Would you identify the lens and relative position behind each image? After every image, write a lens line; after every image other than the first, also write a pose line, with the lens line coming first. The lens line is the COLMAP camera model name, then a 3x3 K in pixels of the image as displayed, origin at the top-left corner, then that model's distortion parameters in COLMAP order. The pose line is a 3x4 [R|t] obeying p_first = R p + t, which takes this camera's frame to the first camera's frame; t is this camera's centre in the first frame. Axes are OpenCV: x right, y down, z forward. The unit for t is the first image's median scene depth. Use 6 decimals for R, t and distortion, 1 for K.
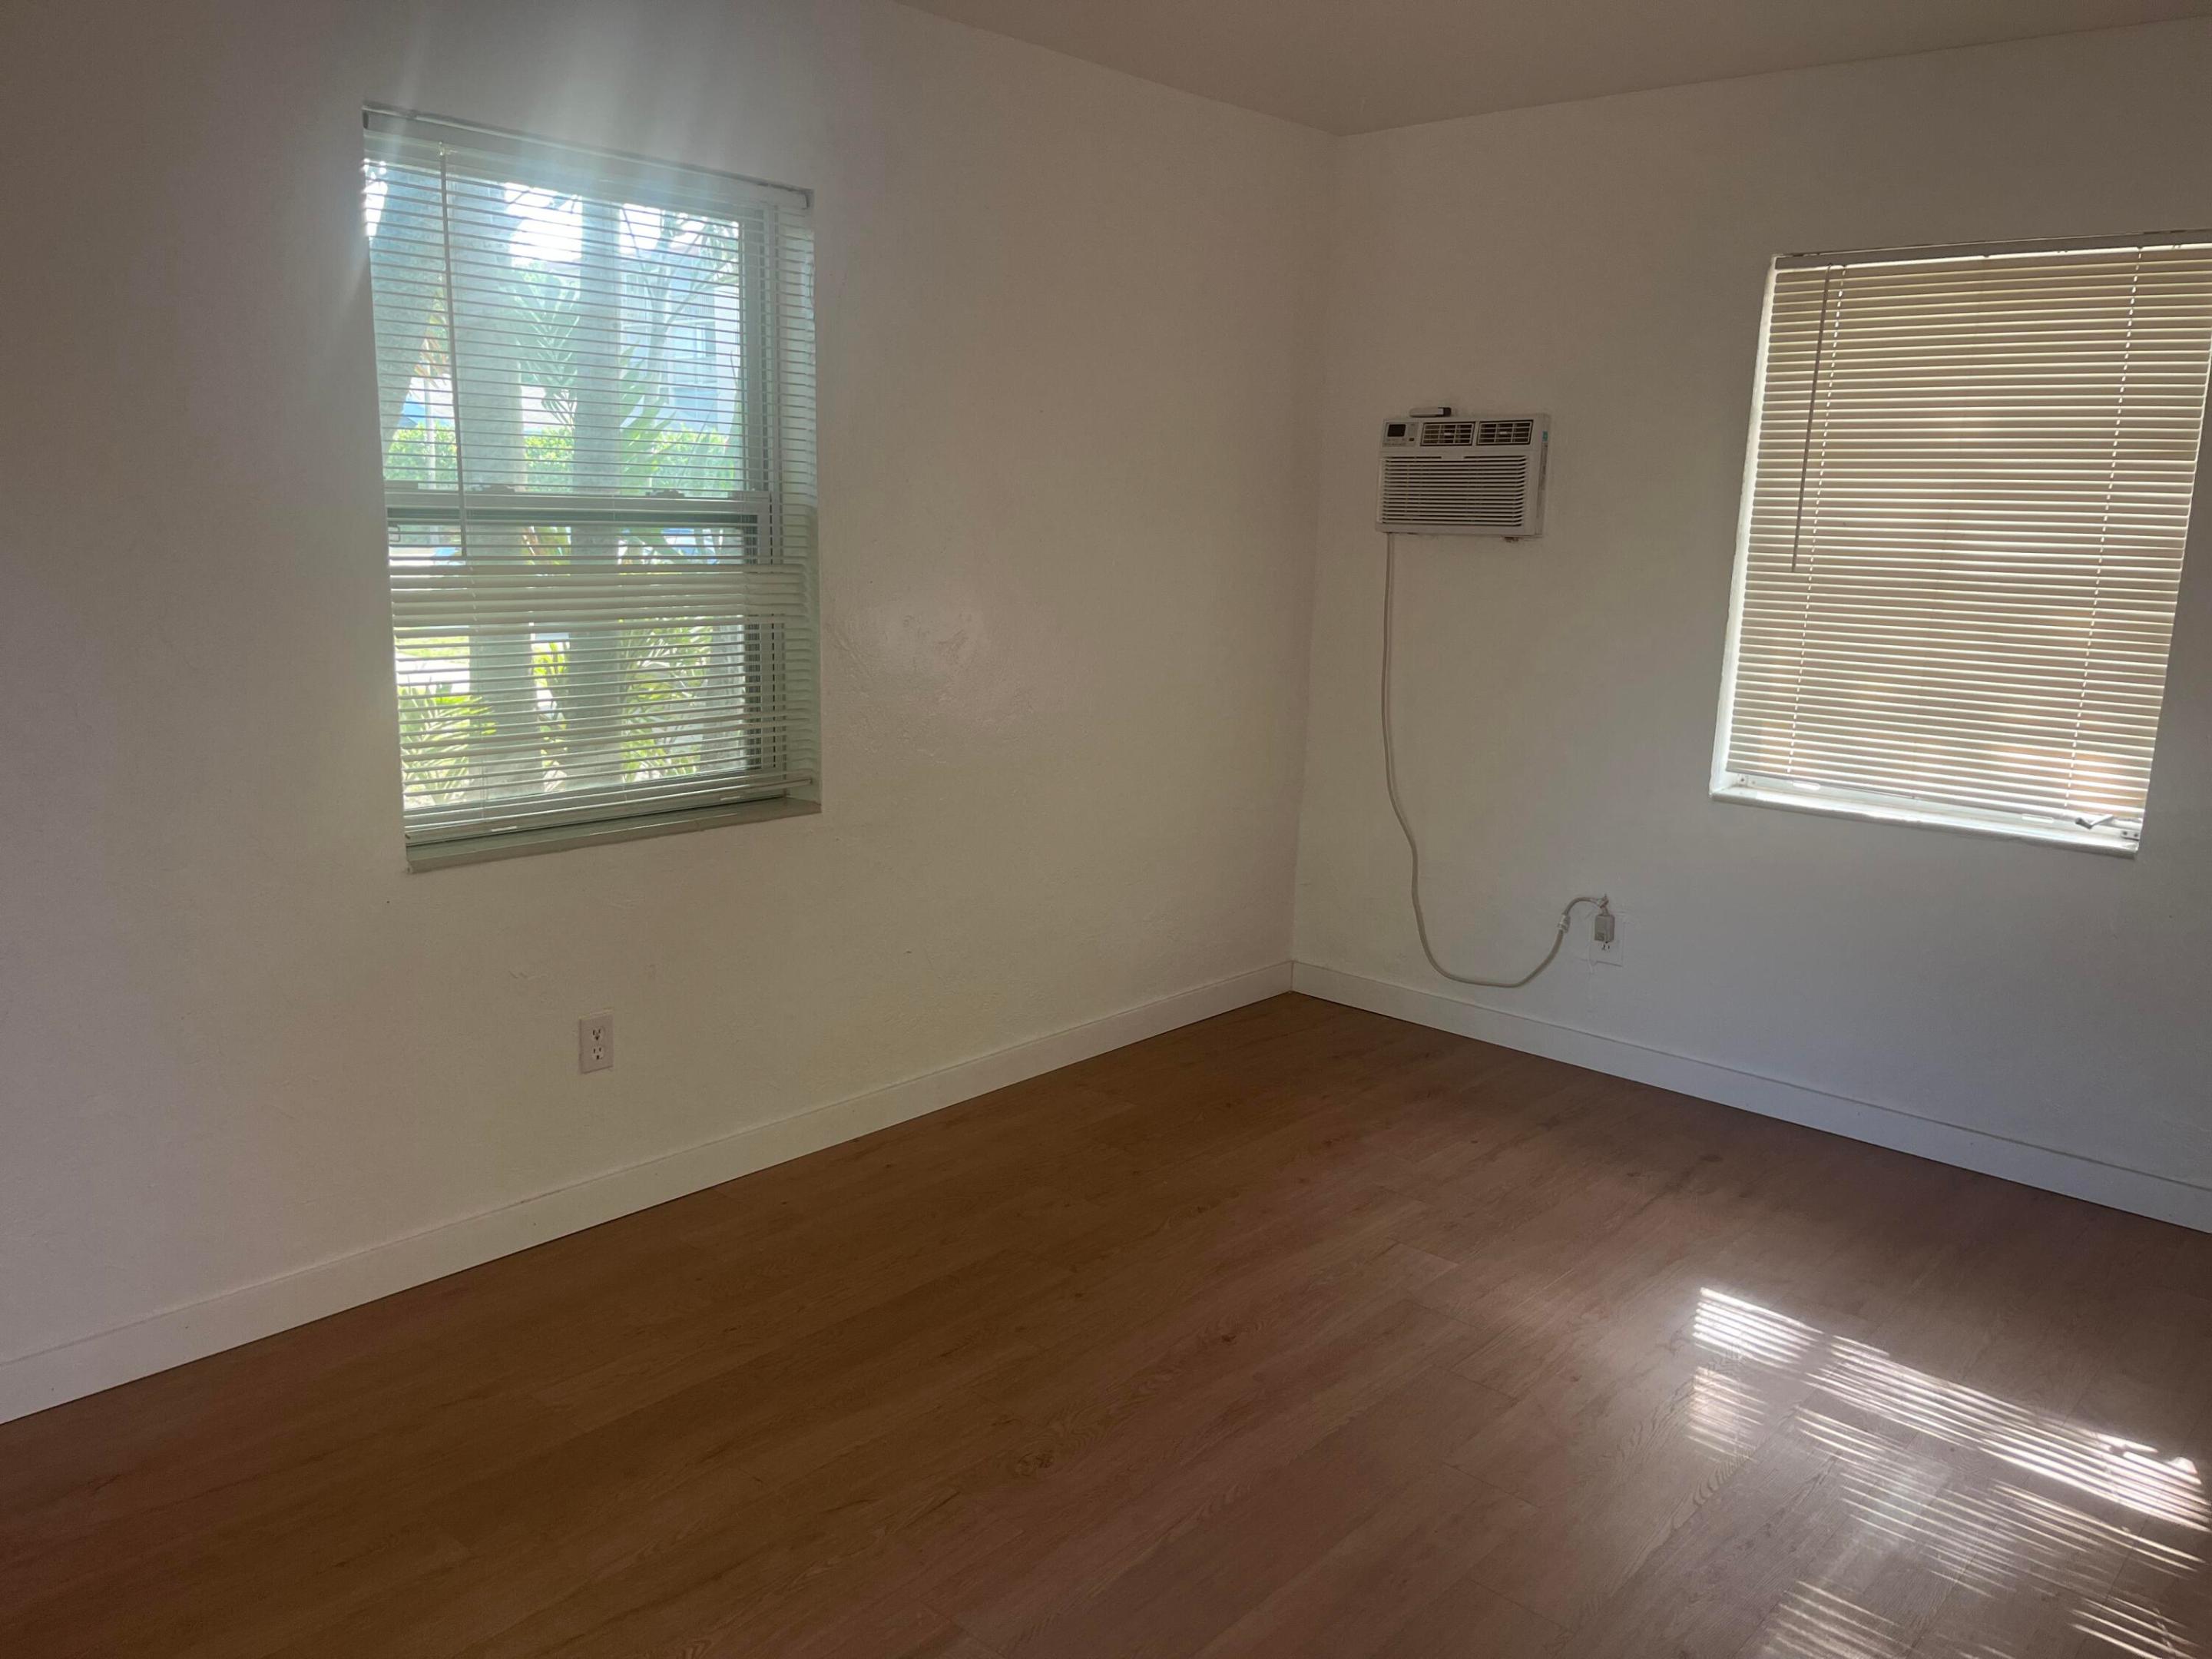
lens RADIAL K [[1649.9, 0, 1113.9], [0, 1649.9, 836.2], [0, 0, 1]] dist [0.064308, -0.088930]
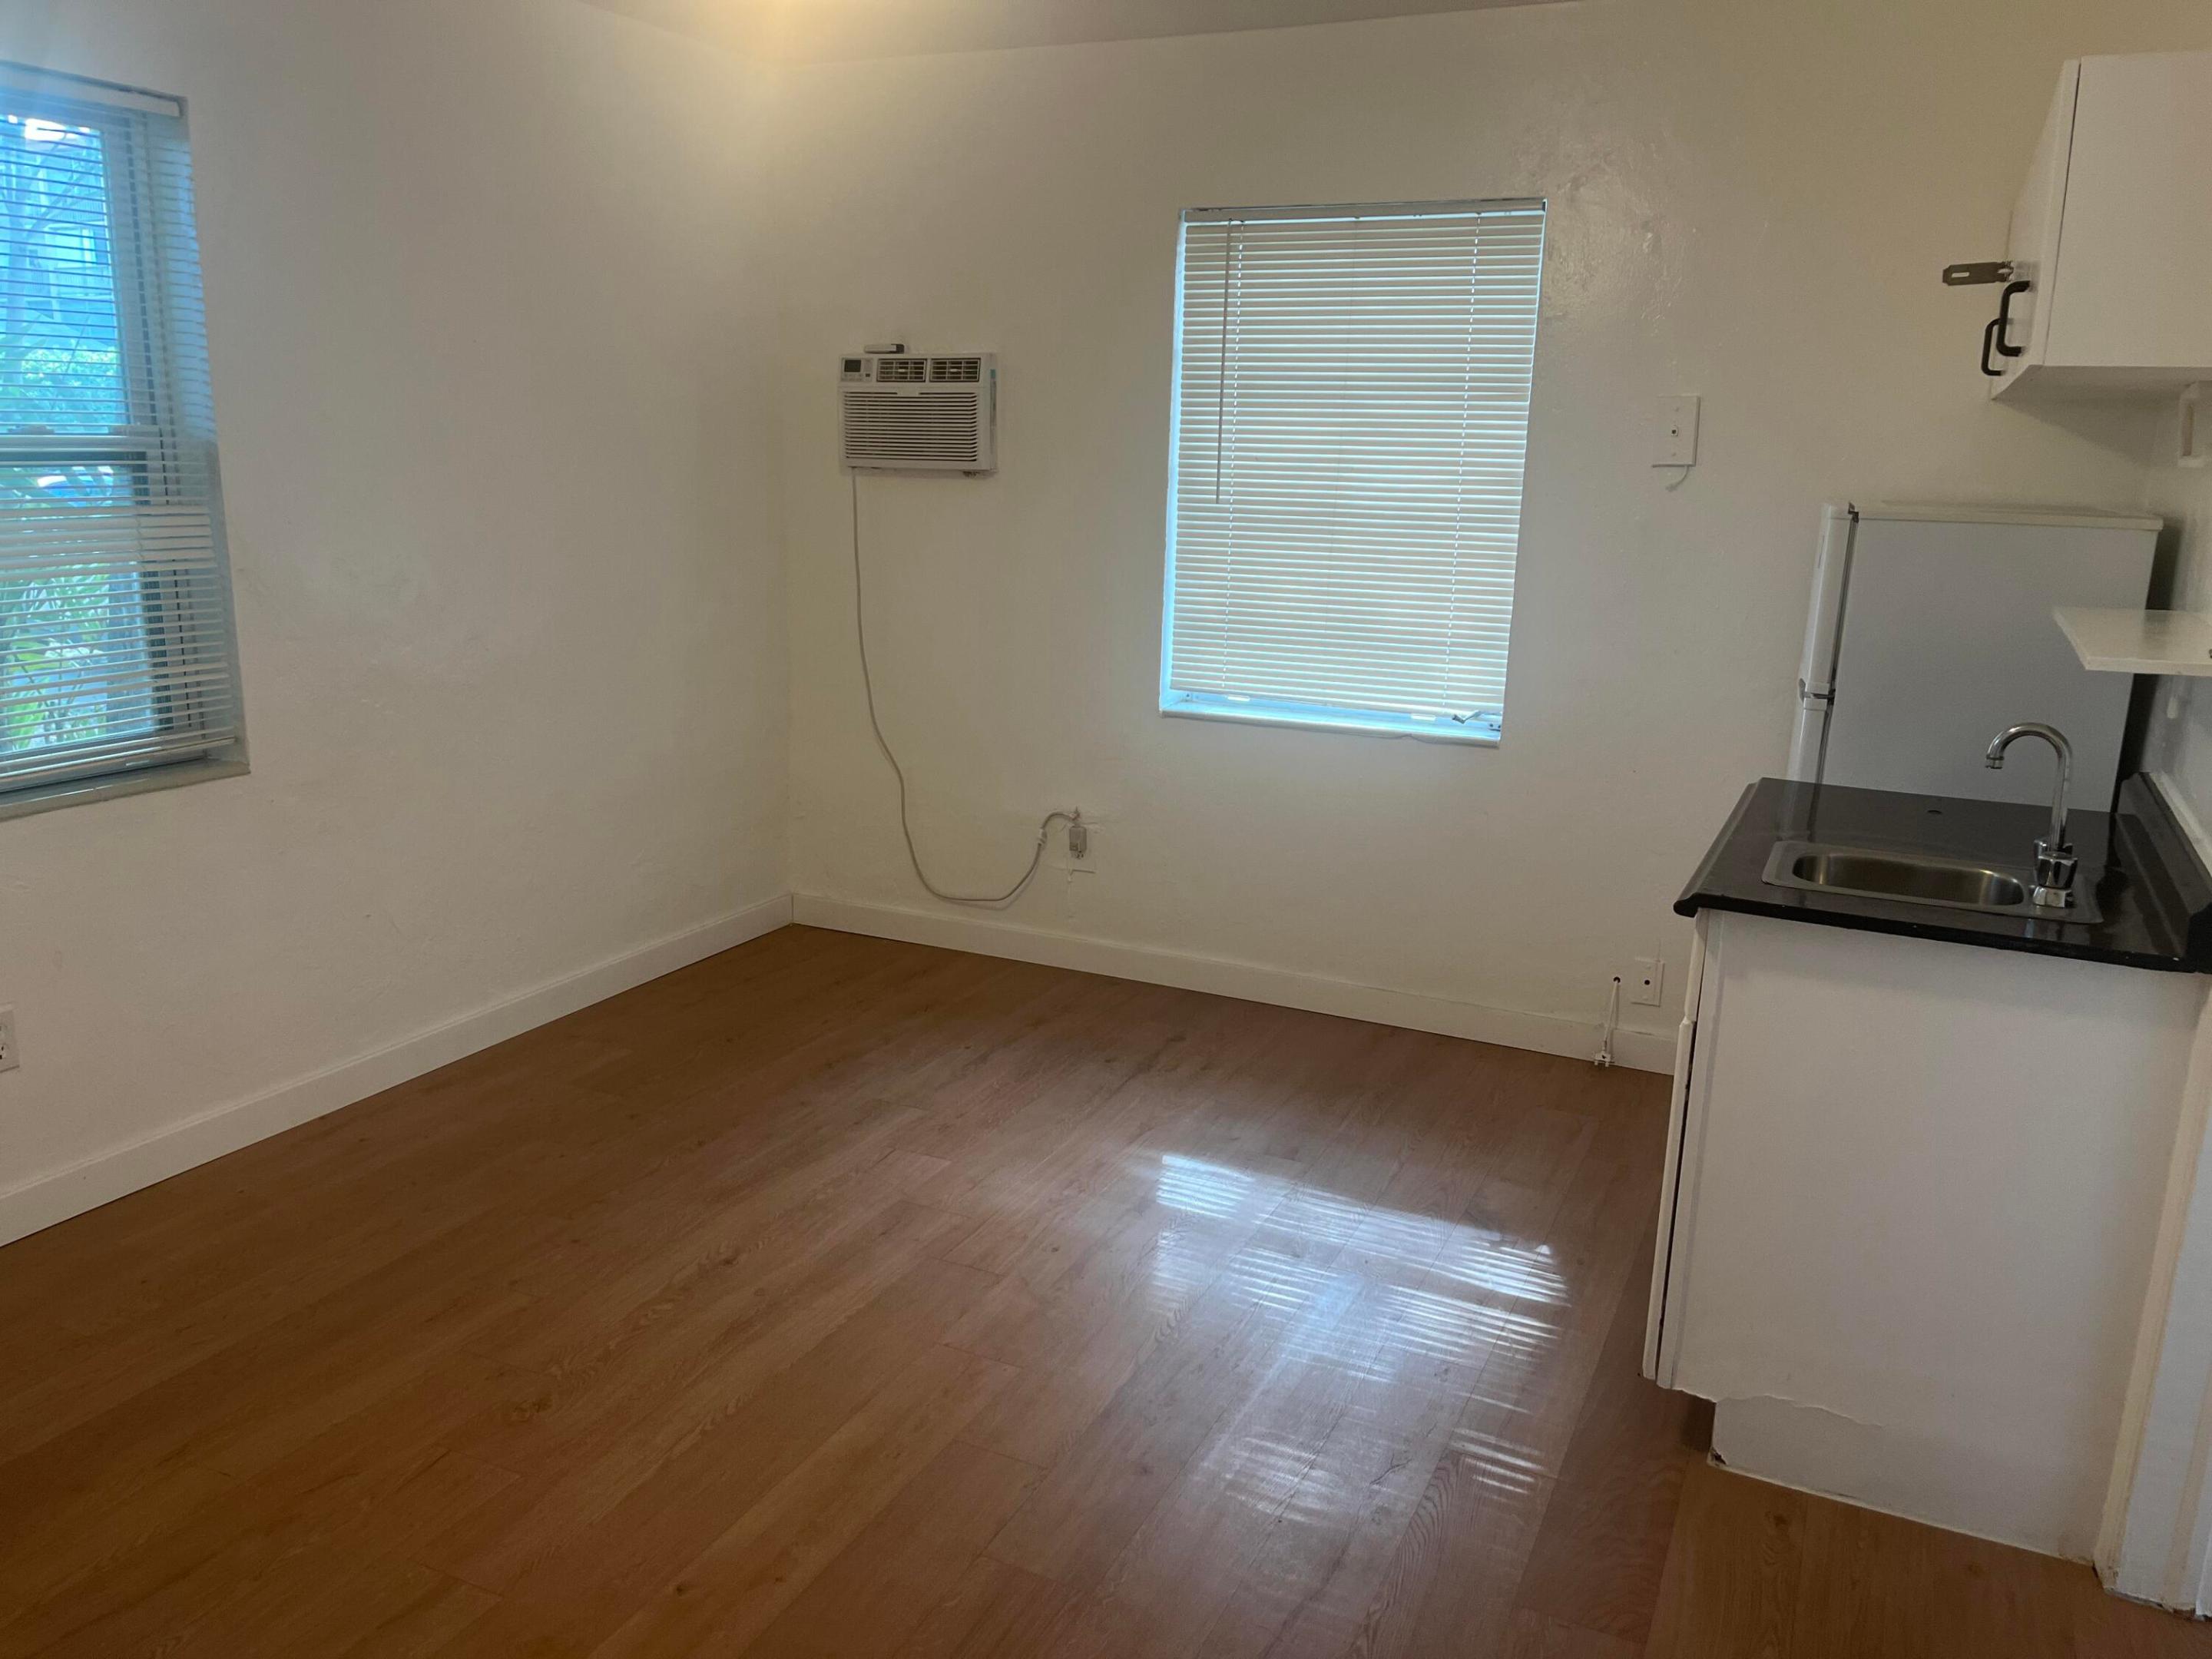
lens RADIAL K [[1649.9, 0, 1113.9], [0, 1649.9, 836.2], [0, 0, 1]] dist [0.064308, -0.088930]
pose [[0.958129, -0.069063, 0.277884, 0.024895], [0.057786, 0.997146, 0.048581, 0.003770], [-0.280446, -0.030489, 0.959385, -0.037912]]
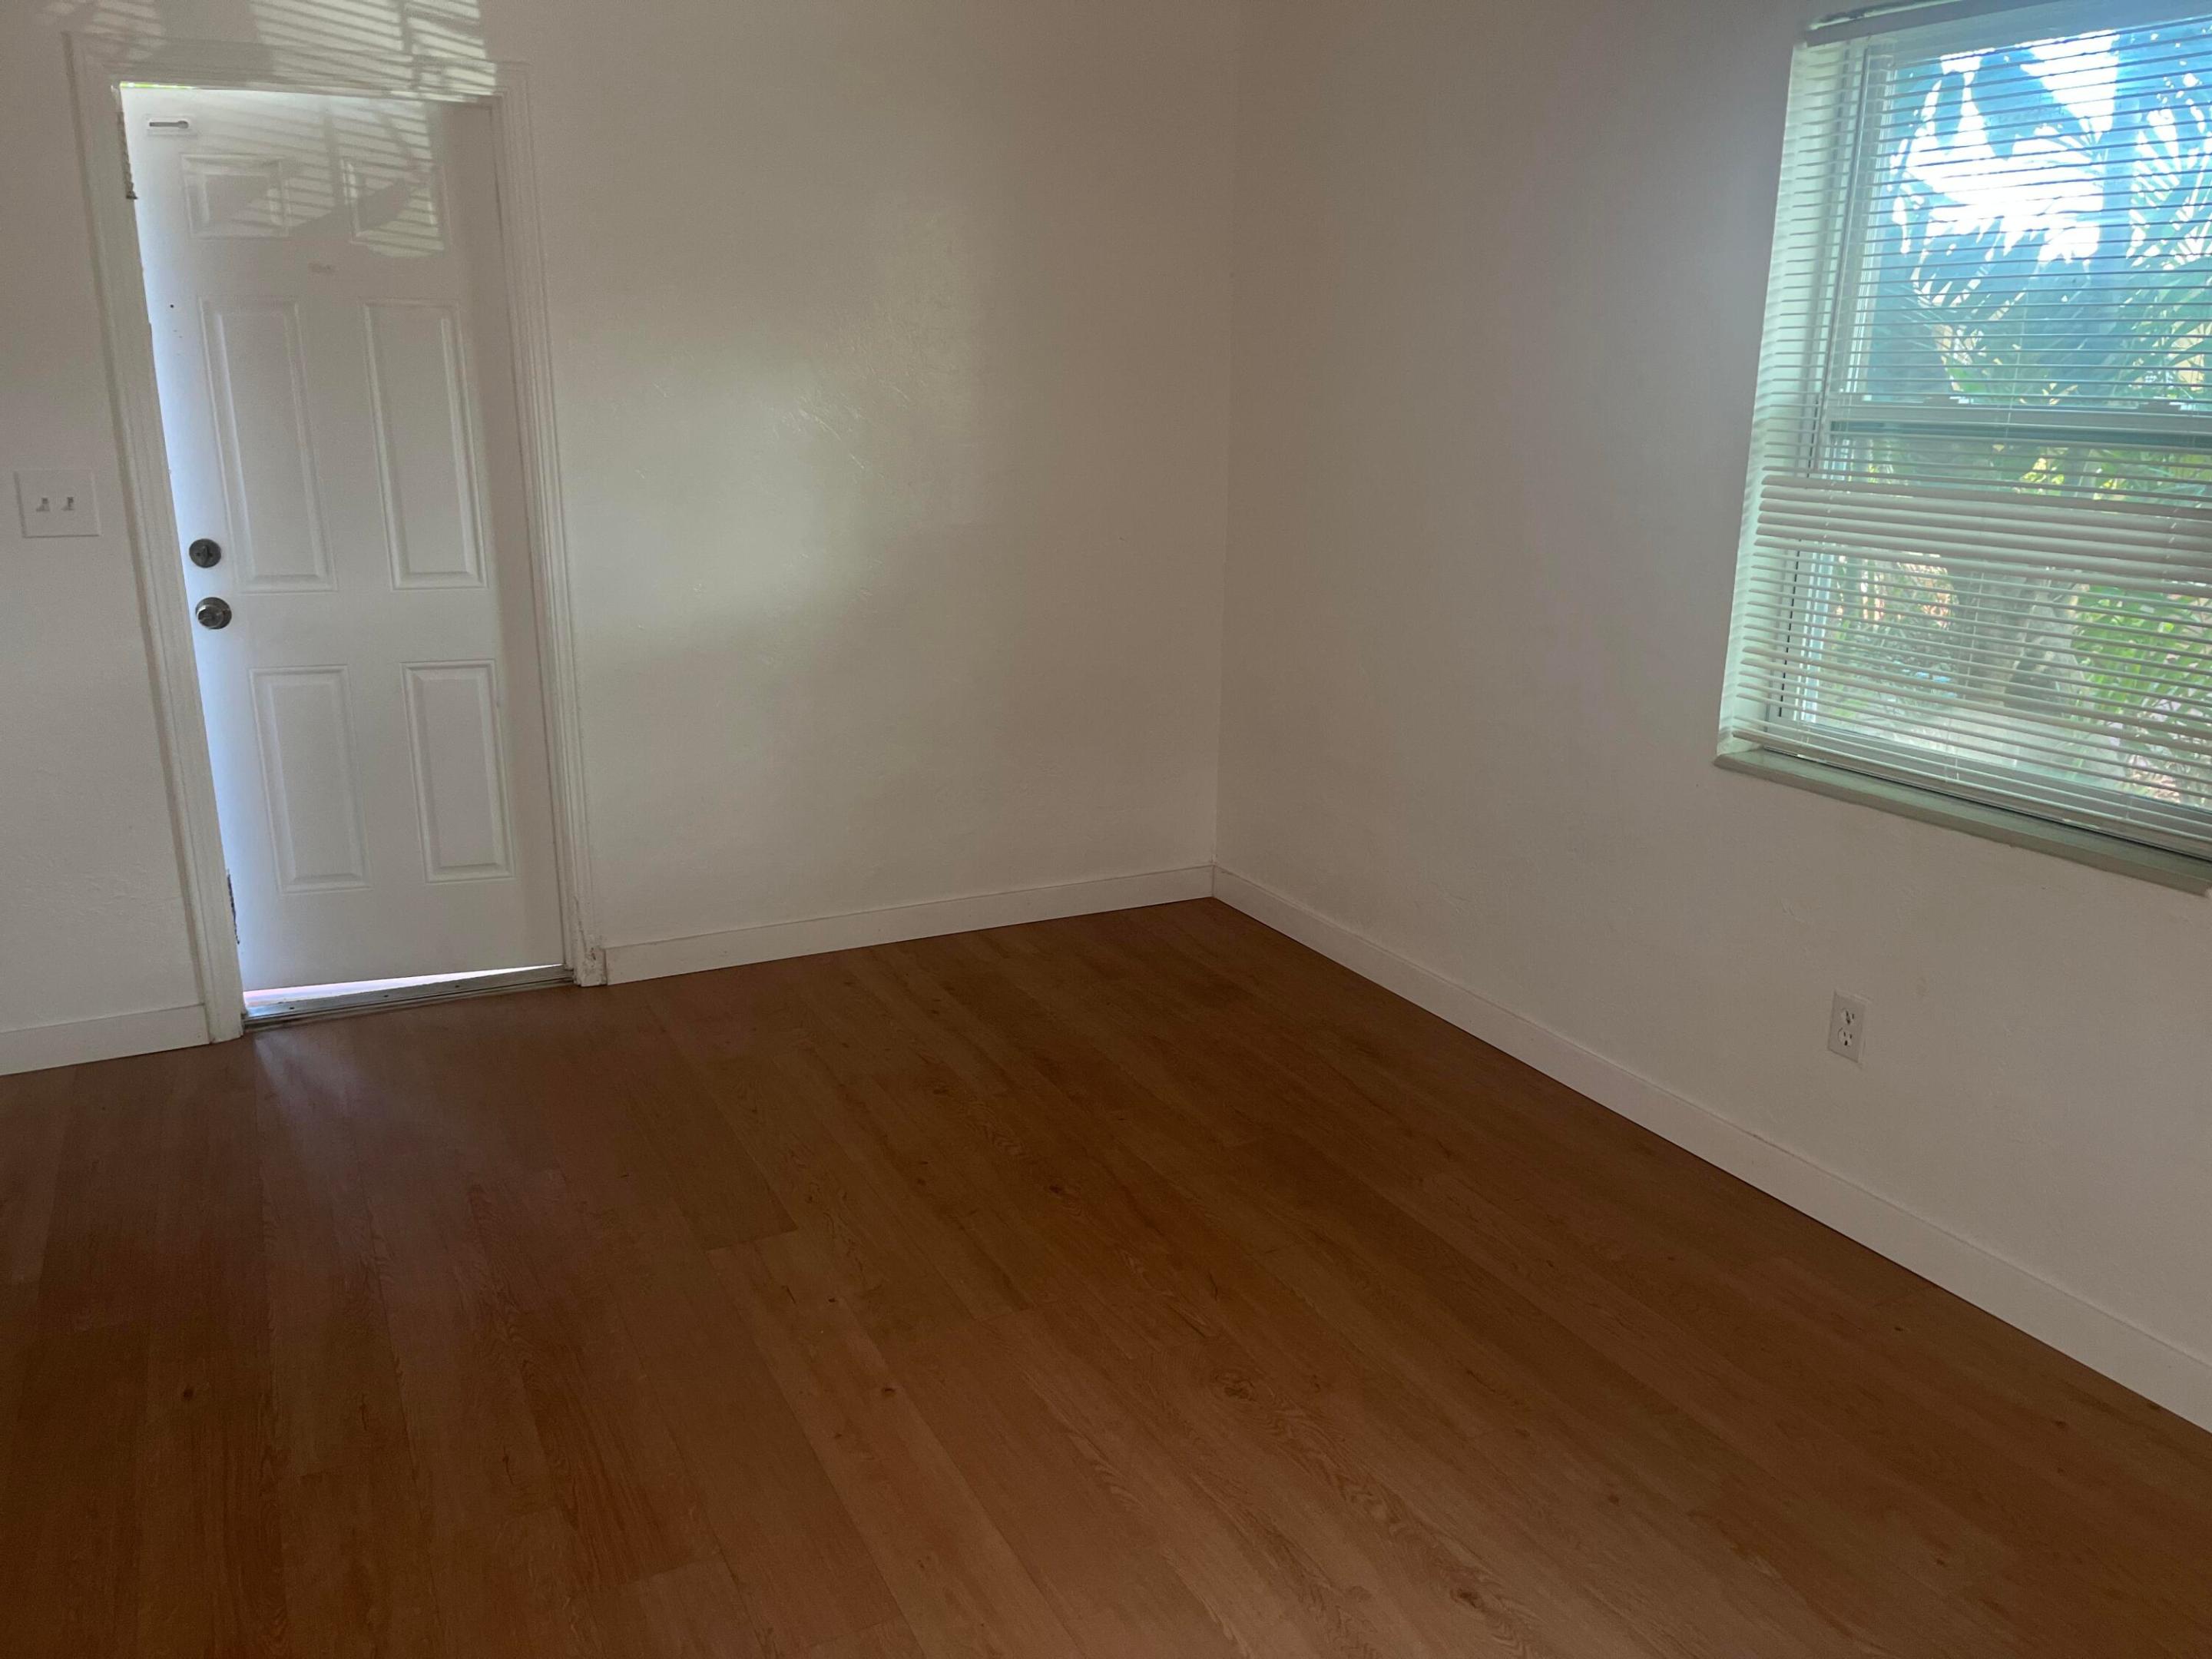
lens RADIAL K [[1649.9, 0, 1113.9], [0, 1649.9, 836.2], [0, 0, 1]] dist [0.064308, -0.088930]
pose [[-0.343146, 0.226096, -0.911664, 0.601479], [-0.210835, 0.927289, 0.309328, -0.160719], [0.915314, 0.298355, -0.270527, 0.829931]]
